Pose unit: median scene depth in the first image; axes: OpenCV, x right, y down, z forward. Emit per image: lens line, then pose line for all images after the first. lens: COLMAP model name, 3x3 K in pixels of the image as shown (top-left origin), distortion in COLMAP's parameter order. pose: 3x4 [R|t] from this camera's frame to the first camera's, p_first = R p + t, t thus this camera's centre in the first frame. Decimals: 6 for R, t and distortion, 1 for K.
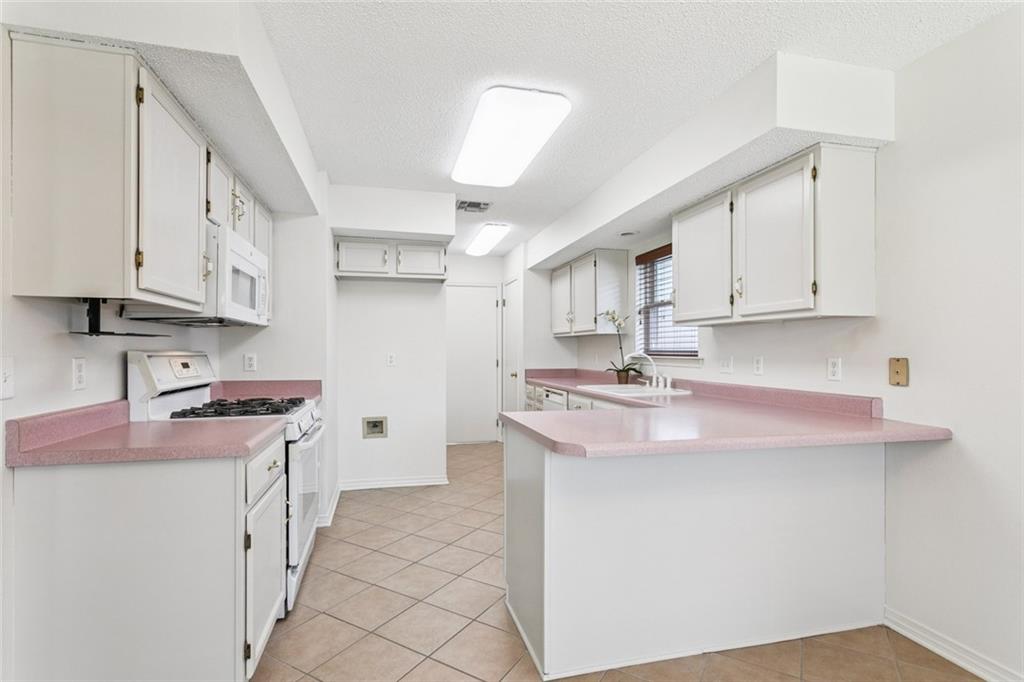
lens RADIAL K [[493.4, 0, 511.5], [0, 493.4, 345.1], [0, 0, 1]] dist [0.006917, 0.000095]
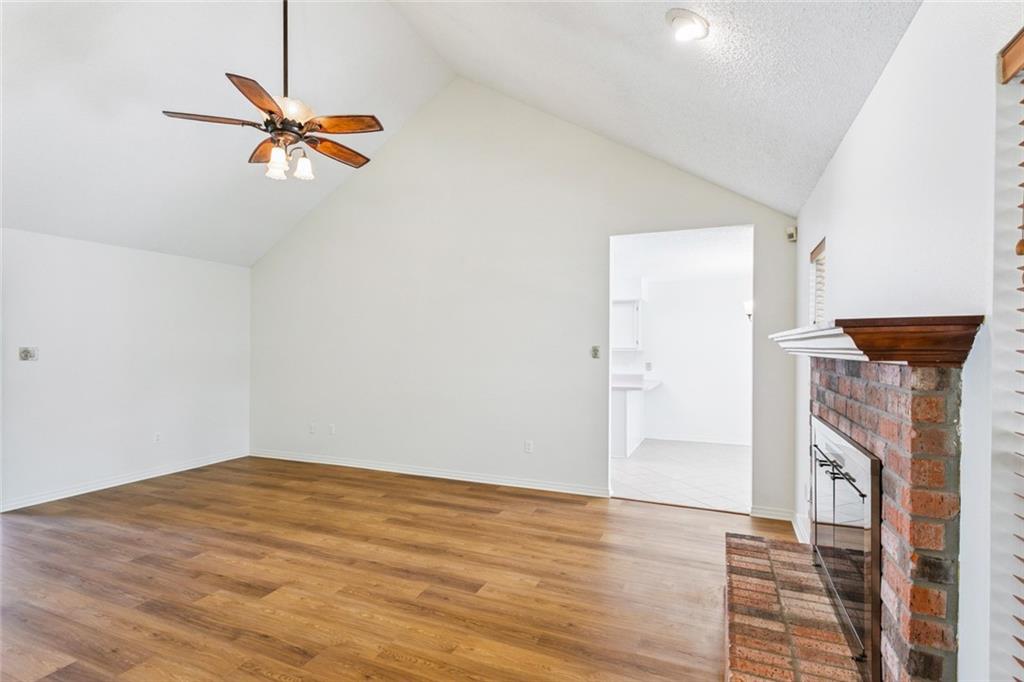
lens RADIAL K [[493.4, 0, 506.5], [0, 493.4, 345.4], [0, 0, 1]] dist [0.006917, 0.000095]
pose [[0.614156, 0.004567, 0.789171, -2.599581], [-0.004847, 0.999986, -0.002016, -0.085252], [-0.789170, -0.002587, 0.614170, -0.367307]]
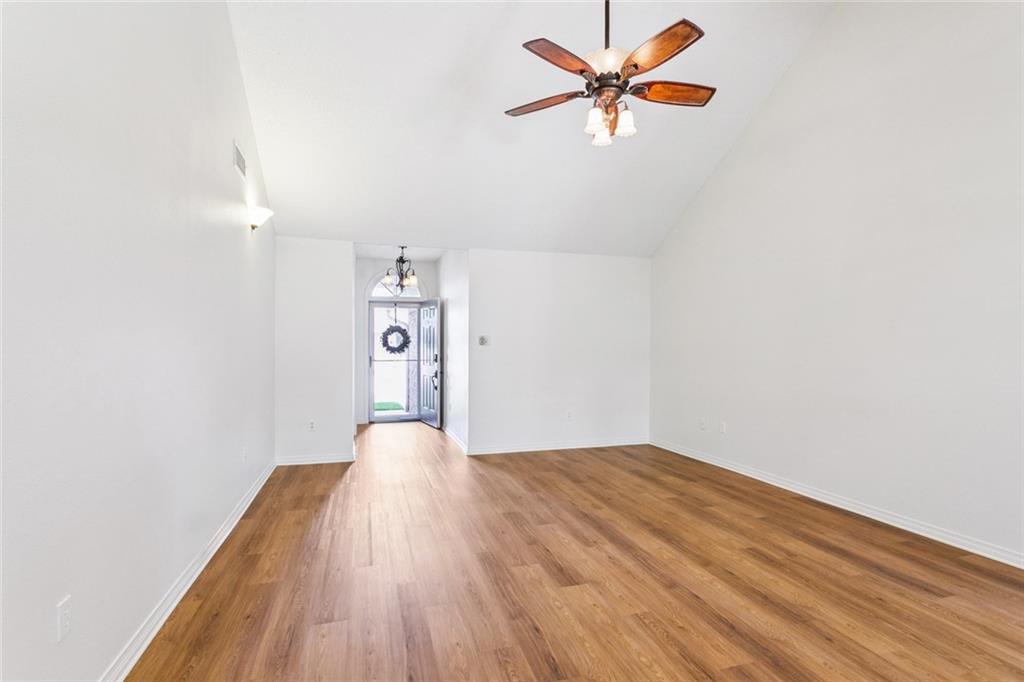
lens RADIAL K [[493.4, 0, 511.7], [0, 493.4, 343.6], [0, 0, 1]] dist [0.006917, 0.000095]
pose [[0.999202, 0.001811, 0.039913, -1.869661], [-0.001726, 0.999996, -0.002162, 0.018133], [-0.039917, 0.002091, 0.999201, -0.226592]]
